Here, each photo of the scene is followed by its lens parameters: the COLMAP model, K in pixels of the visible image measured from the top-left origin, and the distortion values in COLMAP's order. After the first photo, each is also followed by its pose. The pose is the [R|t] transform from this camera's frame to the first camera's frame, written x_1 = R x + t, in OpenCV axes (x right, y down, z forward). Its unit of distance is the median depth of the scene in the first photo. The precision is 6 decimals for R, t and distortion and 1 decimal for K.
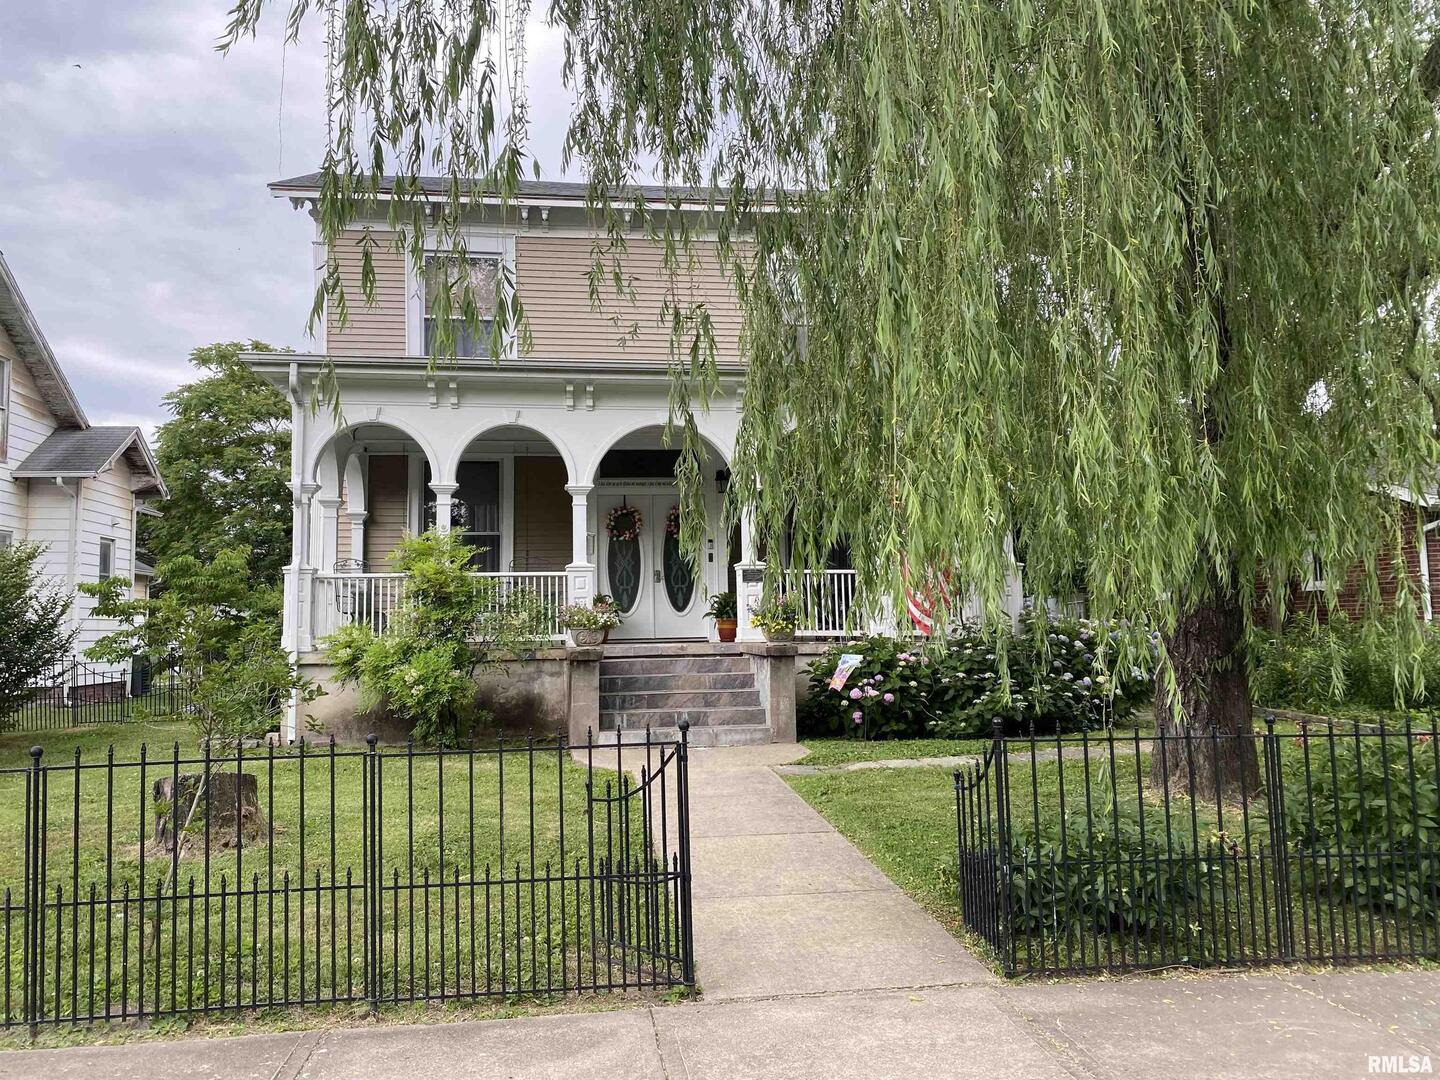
lens RADIAL K [[1125.2, 0, 676.1], [0, 1125.2, 535.9], [0, 0, 1]] dist [0.094905, -0.002413]
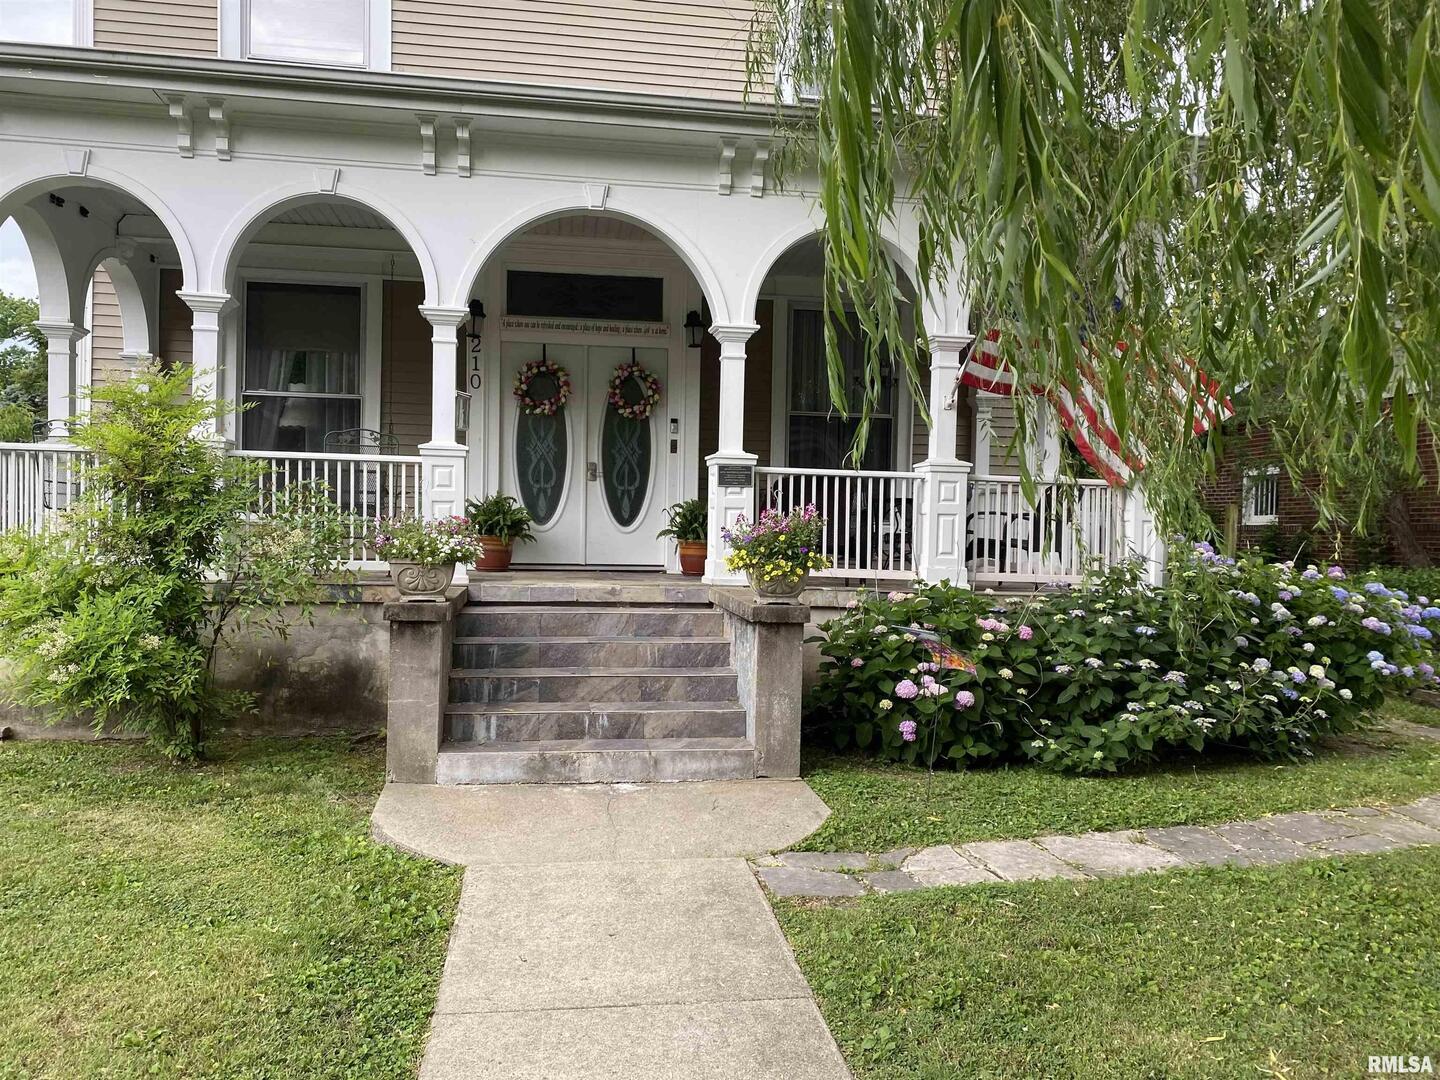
lens RADIAL K [[1125.2, 0, 676.1], [0, 1125.2, 535.9], [0, 0, 1]] dist [0.094905, -0.002413]
pose [[0.999222, 0.036667, 0.014523, 0.030681], [-0.037824, 0.995260, 0.089593, 0.015575], [-0.011169, -0.090072, 0.995873, 0.421540]]
